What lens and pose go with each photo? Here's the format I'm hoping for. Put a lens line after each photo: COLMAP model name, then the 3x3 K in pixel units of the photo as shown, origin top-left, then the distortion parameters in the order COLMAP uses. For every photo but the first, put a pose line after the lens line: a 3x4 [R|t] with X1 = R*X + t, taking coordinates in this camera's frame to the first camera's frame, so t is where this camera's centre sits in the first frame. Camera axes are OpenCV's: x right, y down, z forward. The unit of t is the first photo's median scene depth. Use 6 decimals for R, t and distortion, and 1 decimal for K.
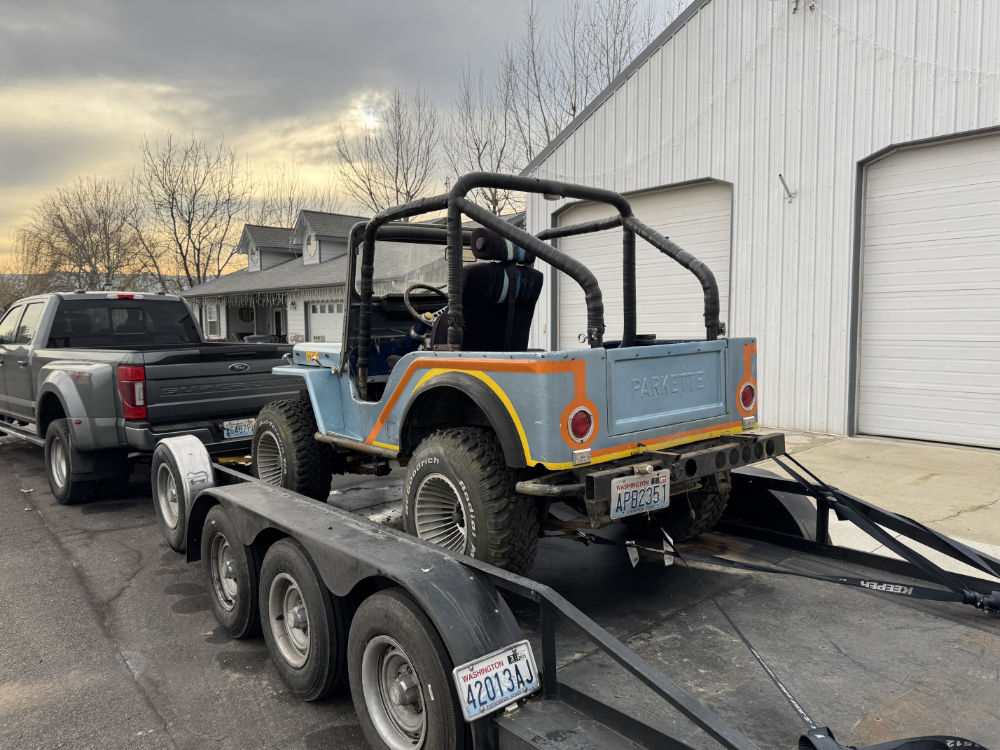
lens RADIAL K [[698.6, 0, 496.7], [0, 698.6, 376.2], [0, 0, 1]] dist [0.007048, -0.001082]
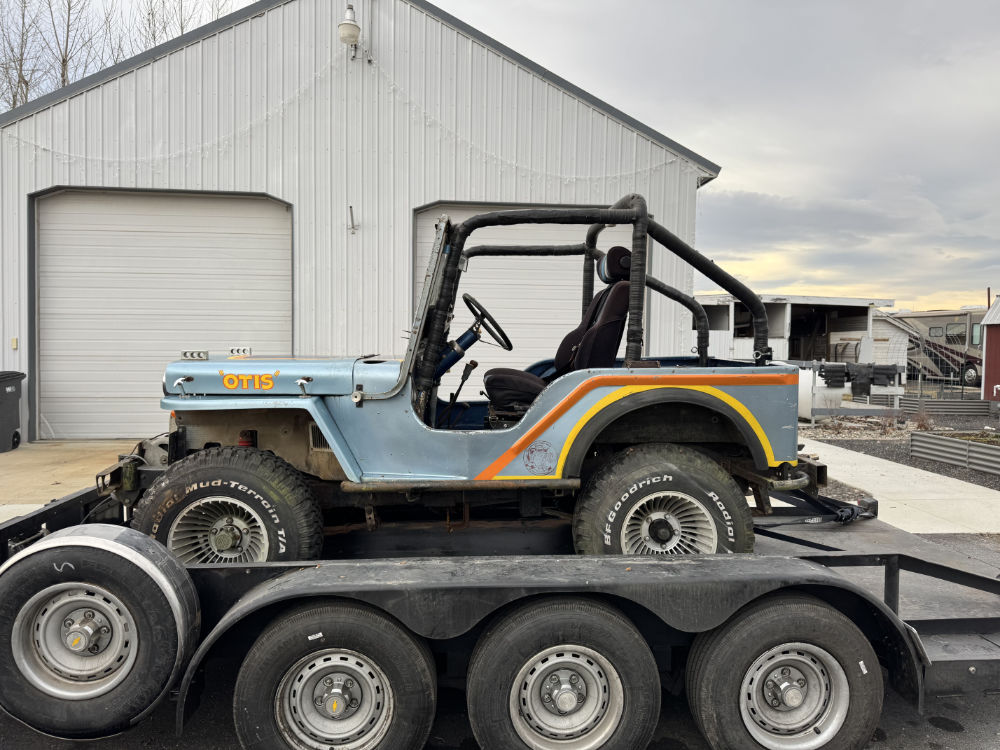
lens RADIAL K [[698.6, 0, 507.7], [0, 698.6, 372.4], [0, 0, 1]] dist [0.019751, -0.001558]
pose [[0.614475, -0.006774, 0.788908, -0.921303], [0.035962, 0.999164, -0.019432, -0.016093], [-0.788117, 0.040311, 0.614205, 0.516407]]
